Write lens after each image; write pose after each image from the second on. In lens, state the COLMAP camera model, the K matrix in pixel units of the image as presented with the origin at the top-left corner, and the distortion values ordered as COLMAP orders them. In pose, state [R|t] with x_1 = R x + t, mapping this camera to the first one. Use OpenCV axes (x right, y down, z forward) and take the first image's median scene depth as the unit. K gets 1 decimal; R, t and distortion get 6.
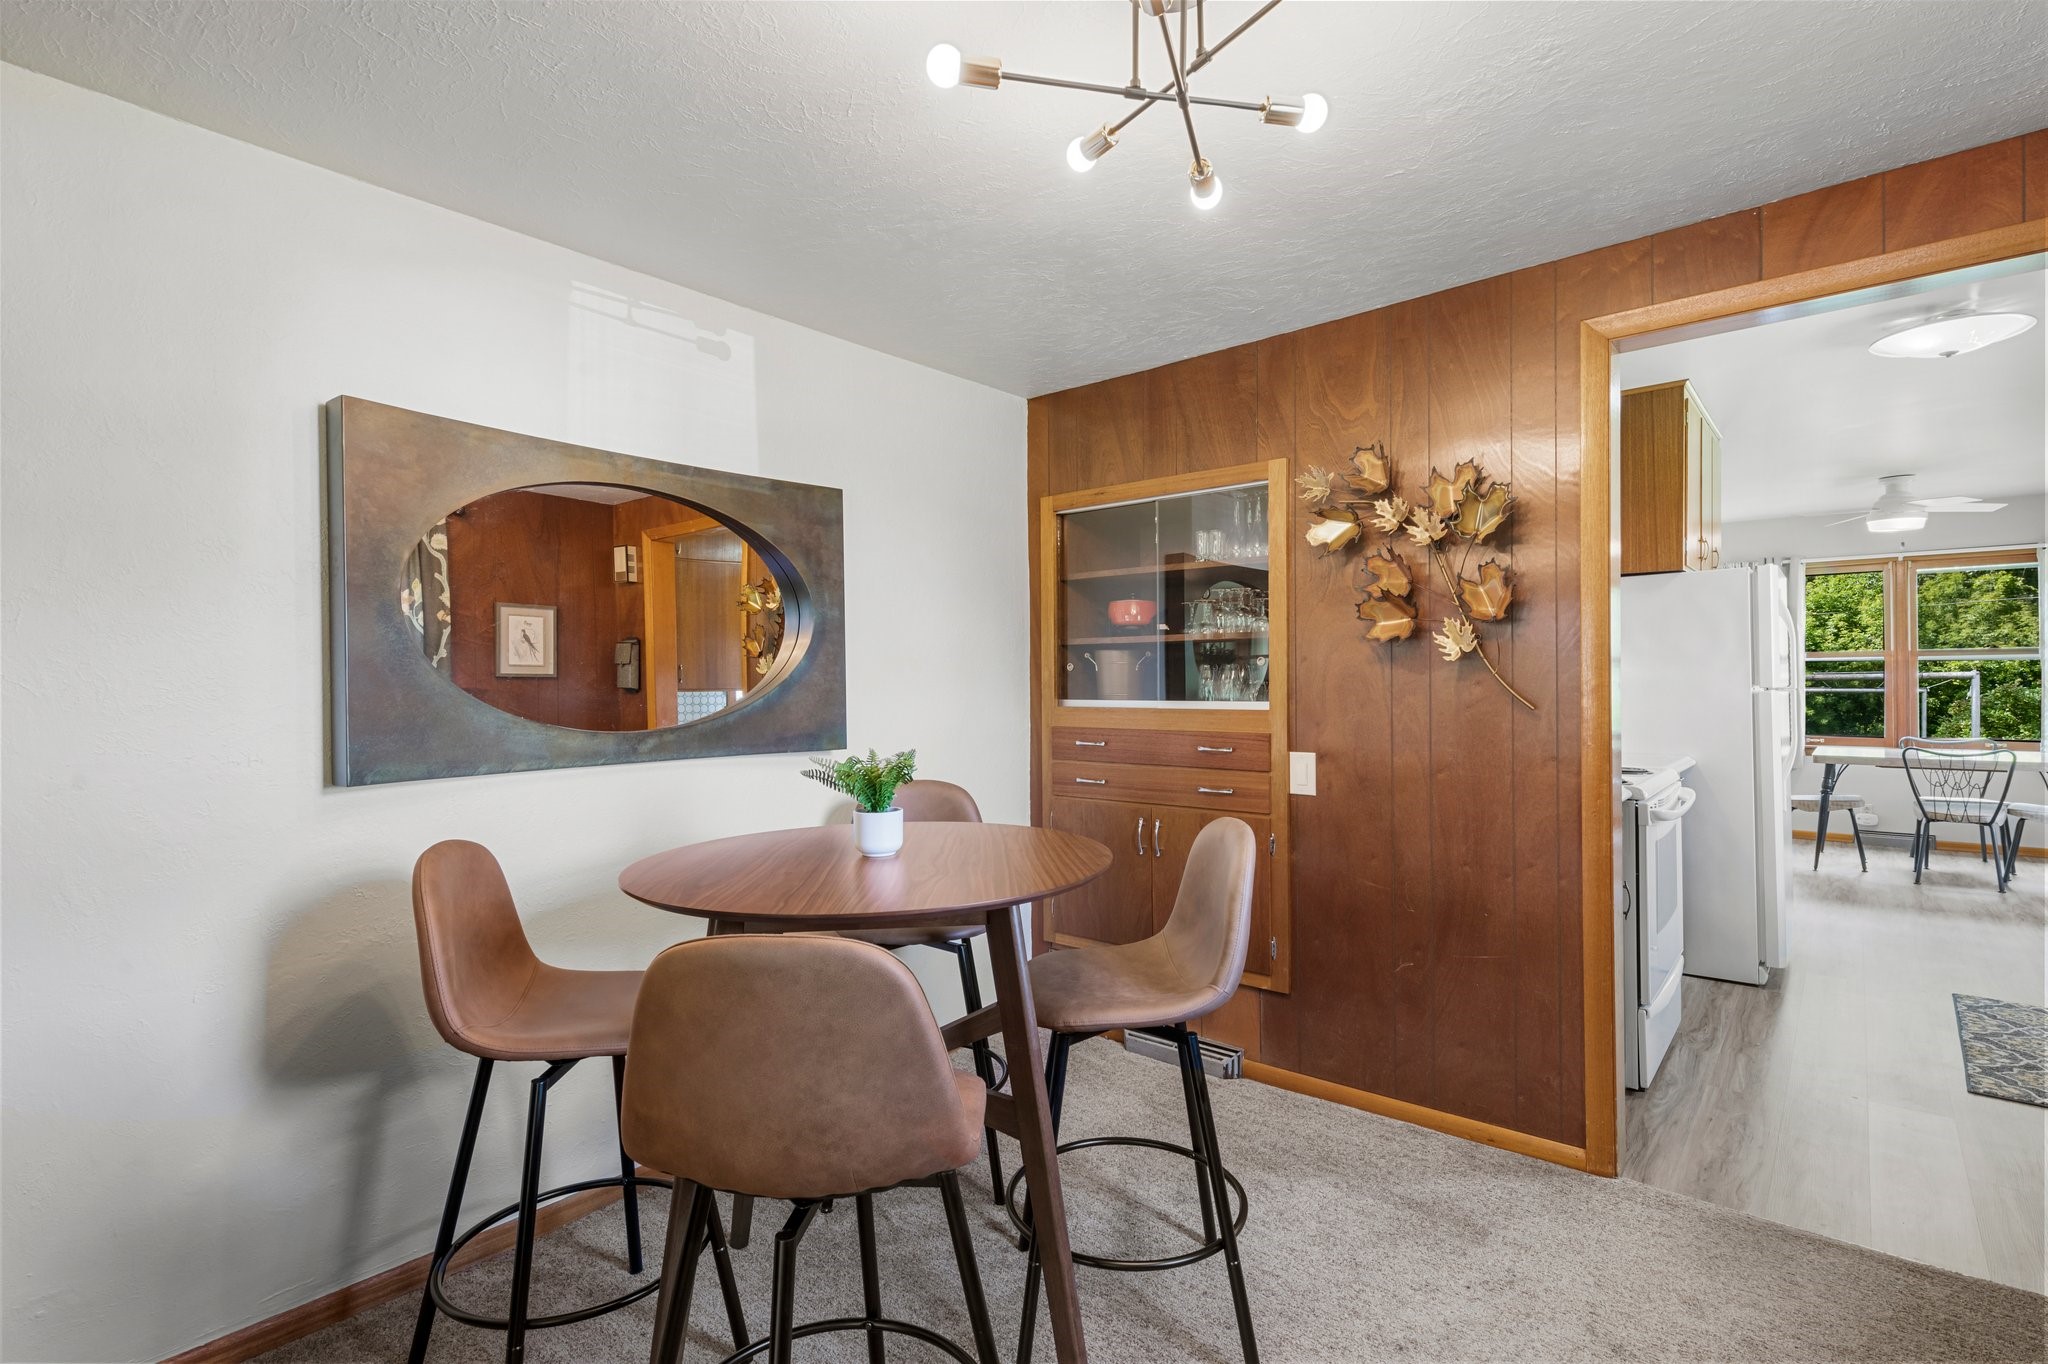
lens RADIAL K [[973.7, 0, 1036.0], [0, 973.7, 676.8], [0, 0, 1]] dist [0.007598, -0.002138]
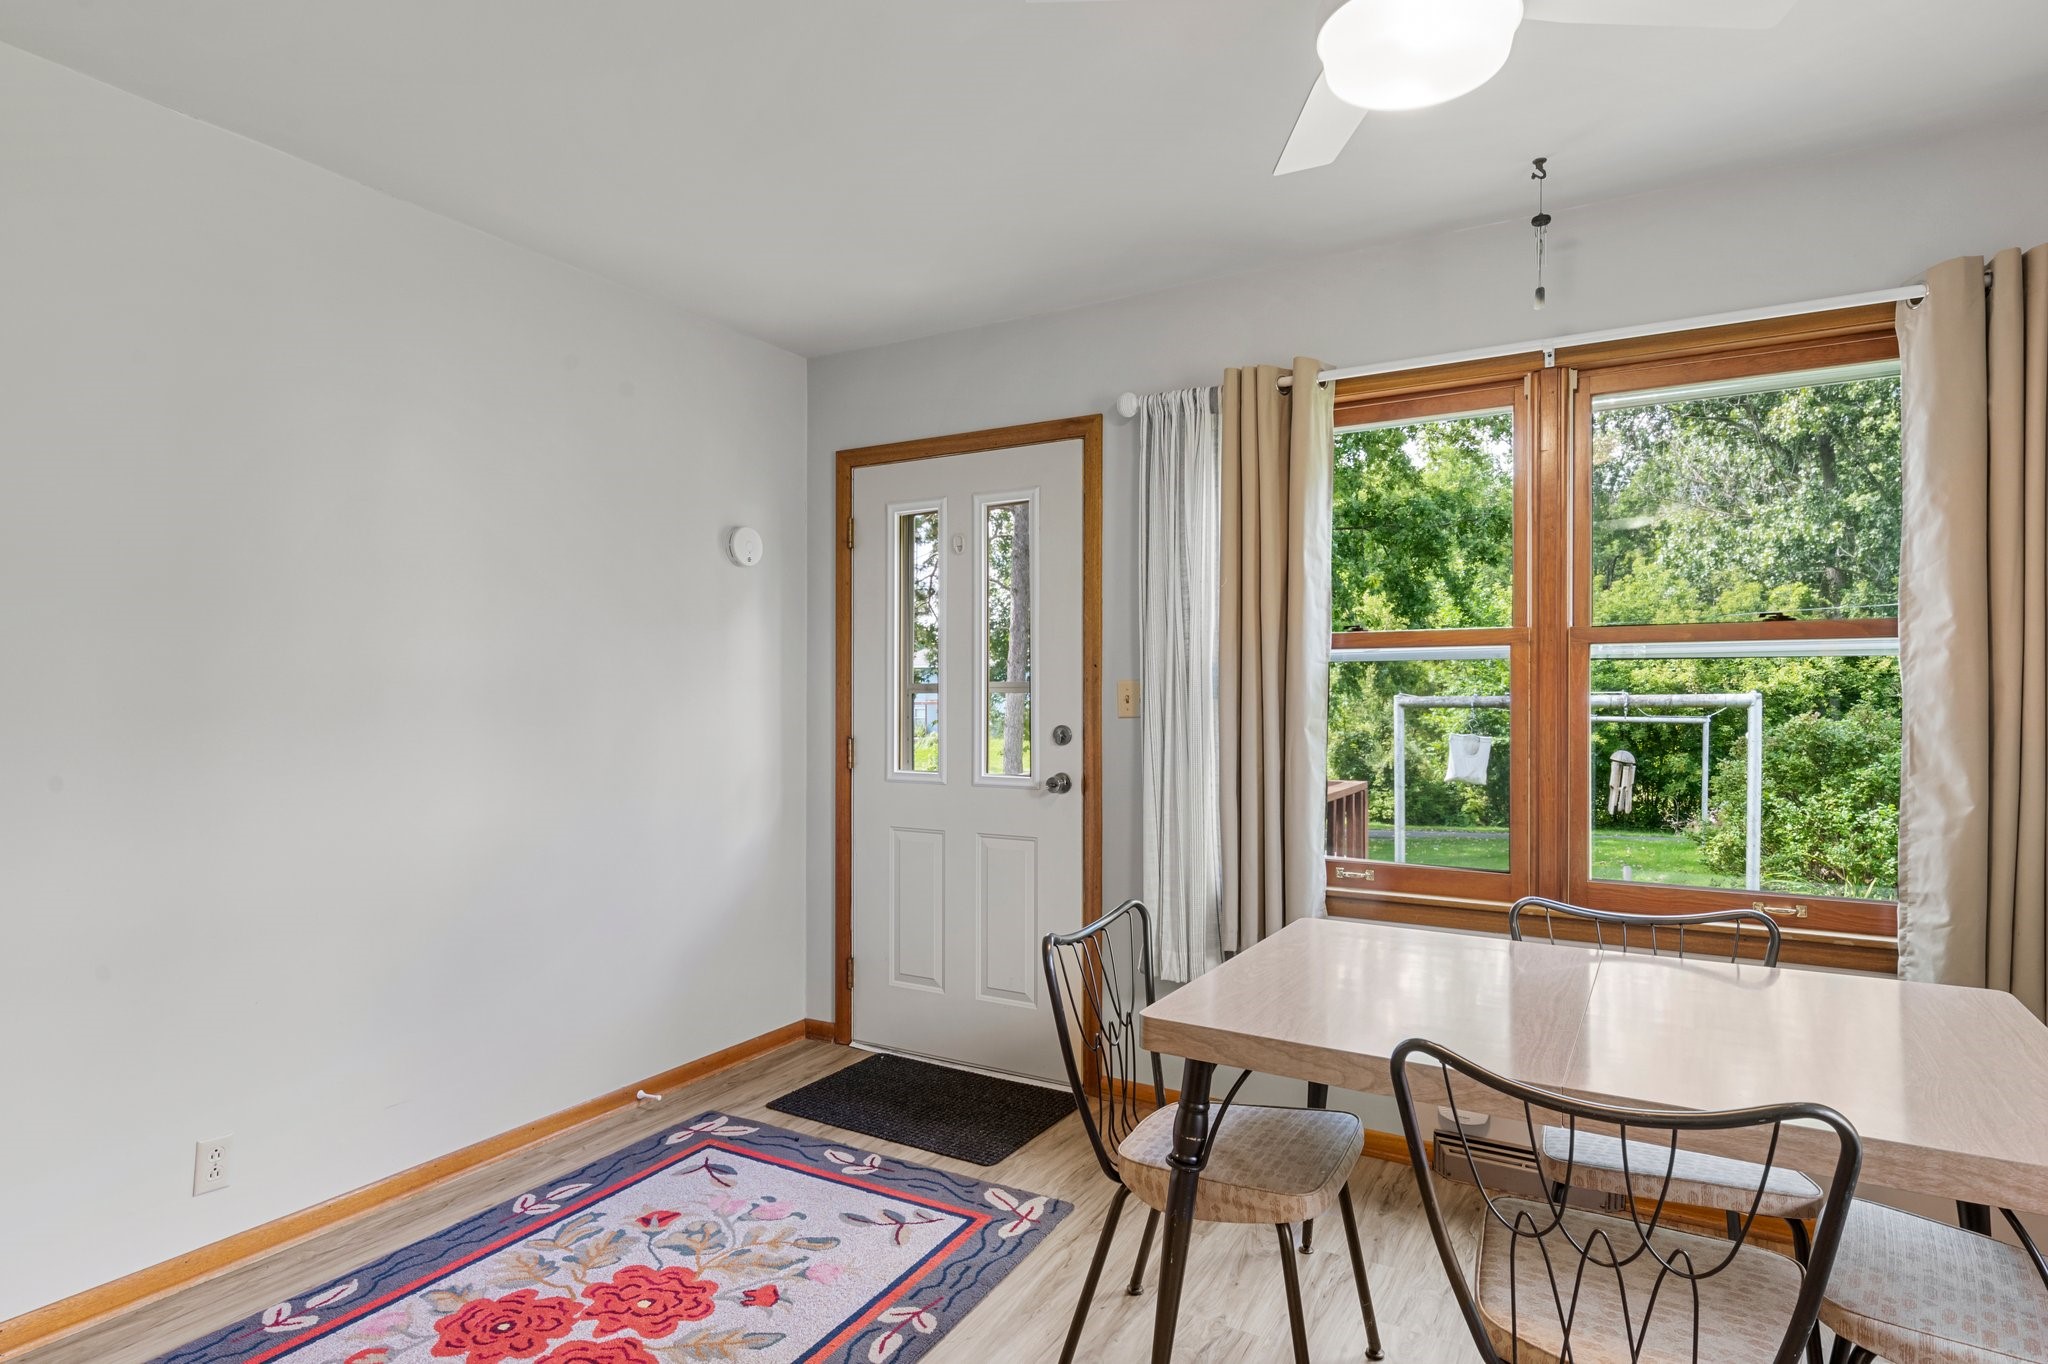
lens RADIAL K [[1099.1, 0, 1037.3], [0, 1099.1, 704.0], [0, 0, 1]] dist [0.006725, 0.001571]
pose [[0.984569, 0.005353, 0.174912, 0.571048], [-0.006724, 0.999951, 0.007246, -0.002081], [-0.174865, -0.008311, 0.984557, 0.580264]]
